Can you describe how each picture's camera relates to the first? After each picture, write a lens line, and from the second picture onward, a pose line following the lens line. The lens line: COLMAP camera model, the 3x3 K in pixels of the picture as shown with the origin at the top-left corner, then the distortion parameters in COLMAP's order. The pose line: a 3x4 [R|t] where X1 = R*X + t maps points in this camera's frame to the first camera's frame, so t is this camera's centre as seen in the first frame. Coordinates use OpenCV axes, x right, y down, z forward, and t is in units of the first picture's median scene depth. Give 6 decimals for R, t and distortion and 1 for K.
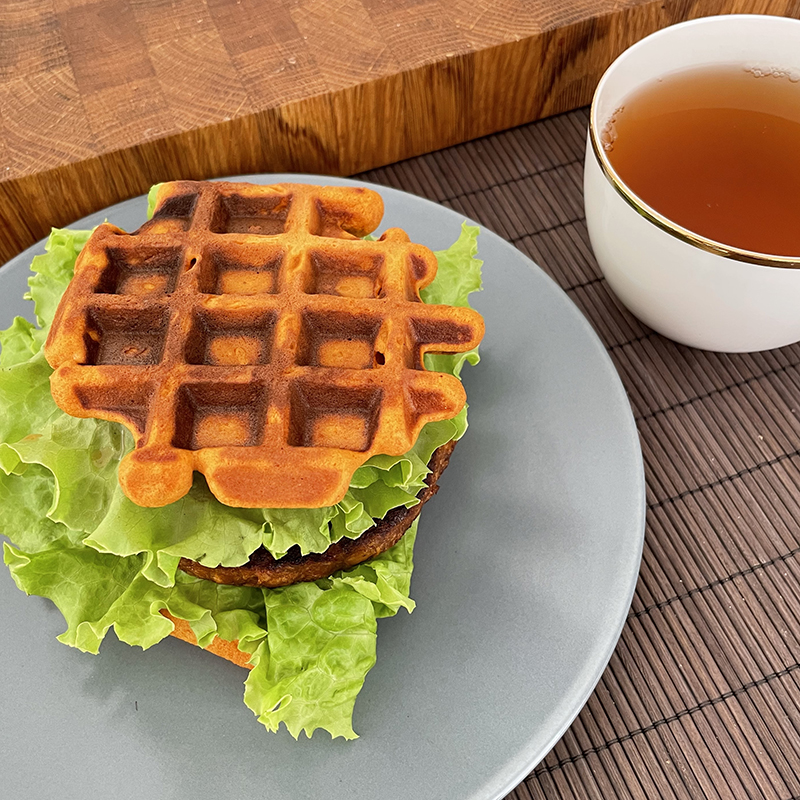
lens RADIAL K [[788.9, 0, 400.0], [0, 788.9, 400.0], [0, 0, 1]] dist [0.013593, 0.001393]
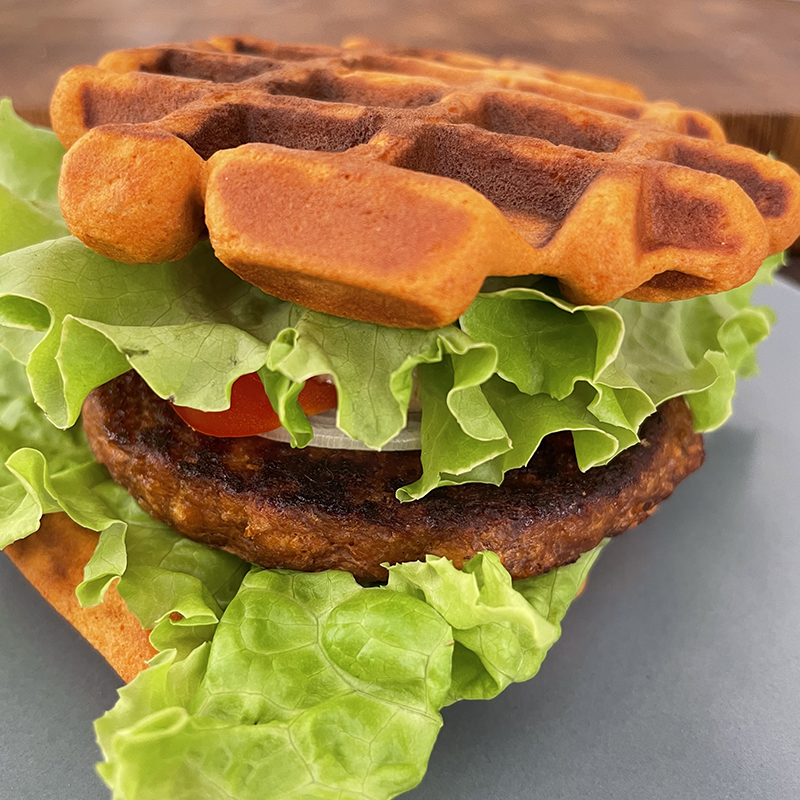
lens RADIAL K [[821.9, 0, 400.0], [0, 821.9, 400.0], [0, 0, 1]] dist [-0.007611, -0.012939]
pose [[0.934484, 0.229099, -0.272494, 0.030762], [-0.313723, 0.891746, -0.326139, 0.298581], [0.168277, 0.390260, 0.905196, 0.531476]]
